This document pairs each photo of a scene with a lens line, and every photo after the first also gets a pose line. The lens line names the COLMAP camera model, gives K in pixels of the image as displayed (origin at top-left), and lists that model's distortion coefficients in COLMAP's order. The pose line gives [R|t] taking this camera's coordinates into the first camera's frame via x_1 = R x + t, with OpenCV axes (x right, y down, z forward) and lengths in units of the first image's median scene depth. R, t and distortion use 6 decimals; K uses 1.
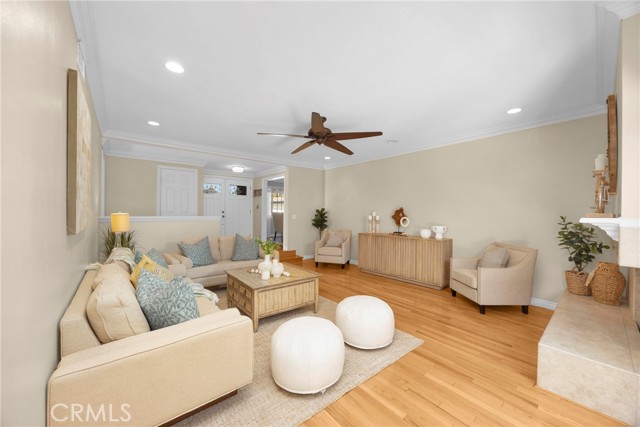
lens RADIAL K [[239.7, 0, 318.2], [0, 239.7, 214.5], [0, 0, 1]] dist [-0.006855, 0.000547]
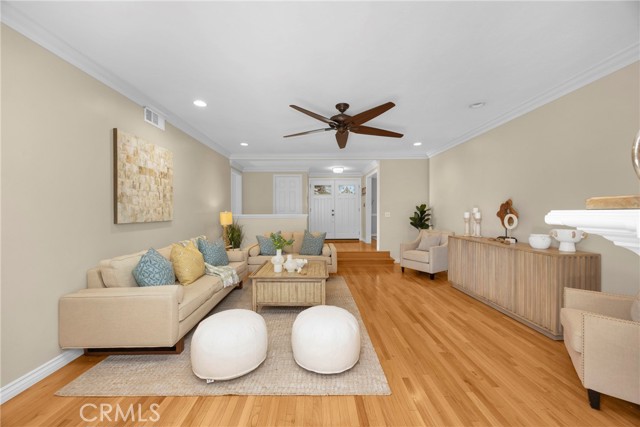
lens RADIAL K [[239.7, 0, 319.2], [0, 239.7, 211.6], [0, 0, 1]] dist [-0.006855, 0.000547]
pose [[0.781294, -0.010603, -0.624073, 0.396502], [0.006352, 0.999939, -0.009037, 0.006729], [0.624131, 0.003096, 0.781314, 0.183720]]
